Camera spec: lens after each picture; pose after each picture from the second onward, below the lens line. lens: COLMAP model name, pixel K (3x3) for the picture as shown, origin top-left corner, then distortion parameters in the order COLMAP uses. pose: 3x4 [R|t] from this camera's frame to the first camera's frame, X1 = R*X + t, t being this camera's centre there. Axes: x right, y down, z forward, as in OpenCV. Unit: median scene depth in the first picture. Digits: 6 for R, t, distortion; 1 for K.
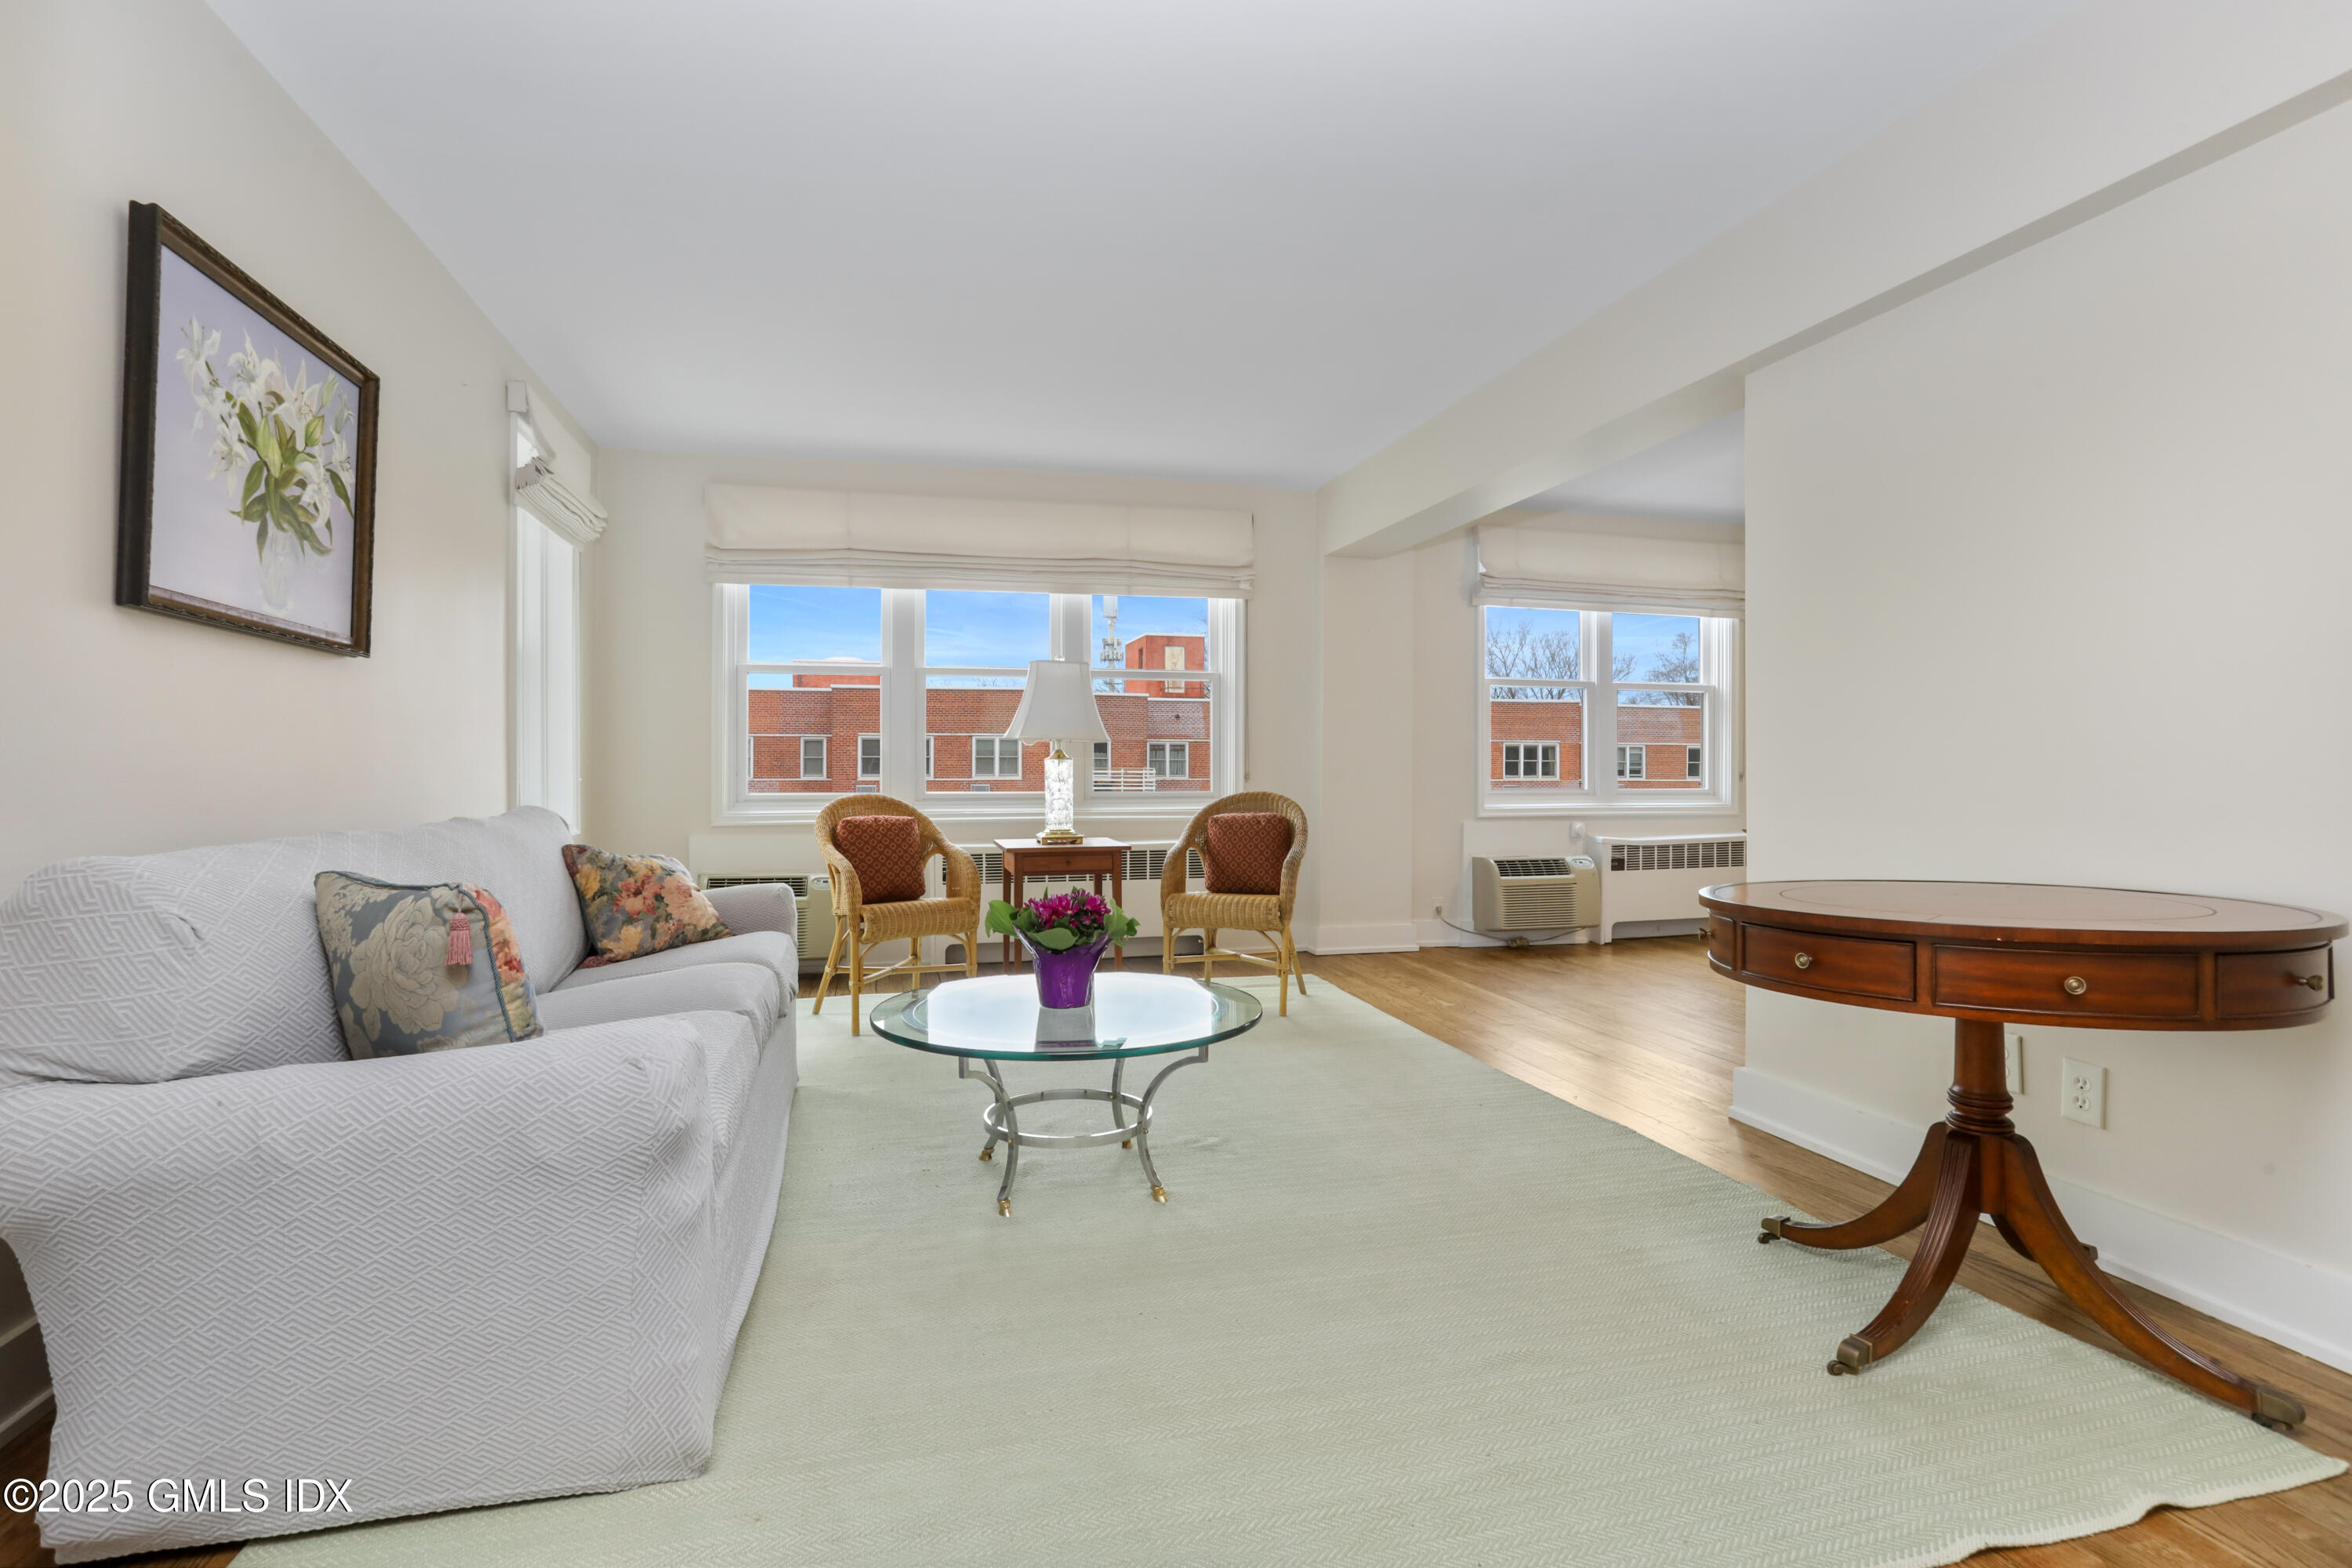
lens RADIAL K [[1141.6, 0, 1160.1], [0, 1141.6, 773.5], [0, 0, 1]] dist [-0.053075, 0.031964]
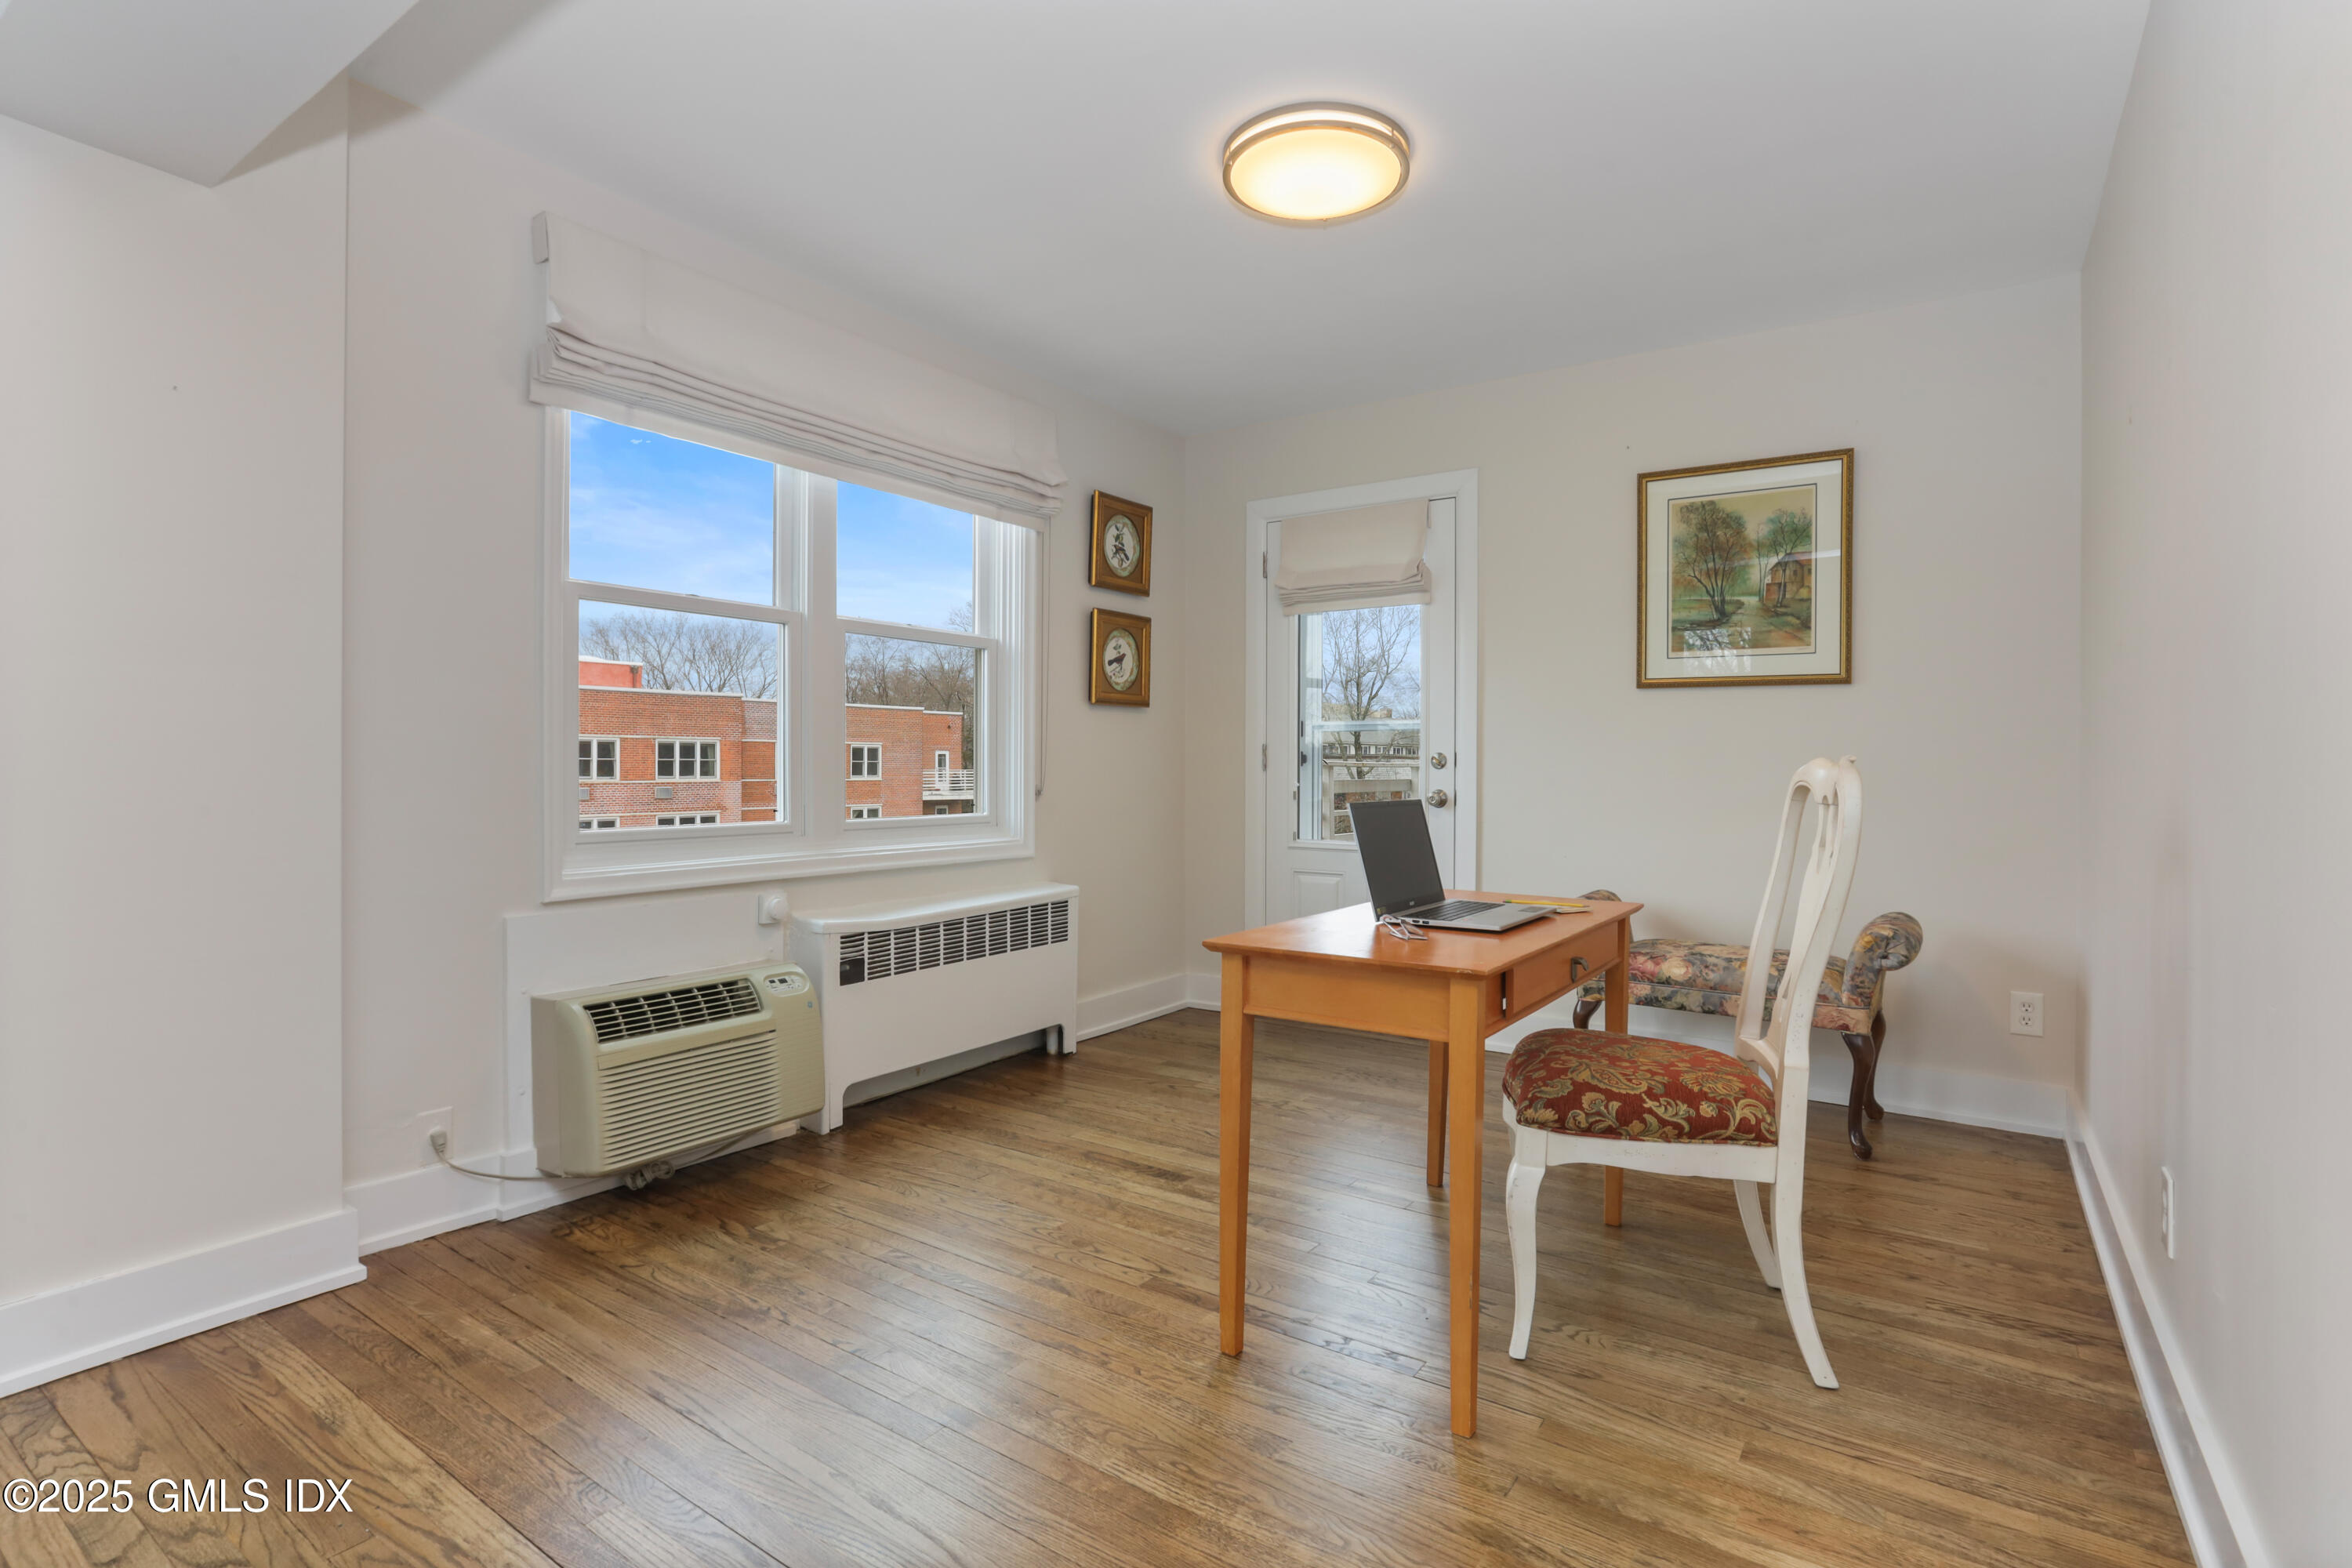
lens RADIAL K [[1141.6, 0, 1160.1], [0, 1141.6, 773.5], [0, 0, 1]] dist [-0.053075, 0.031964]
pose [[0.758385, -0.001246, 0.651805, 0.173829], [0.000351, 0.999999, 0.001503, -0.009167], [-0.651806, -0.000911, 0.758385, 0.514118]]
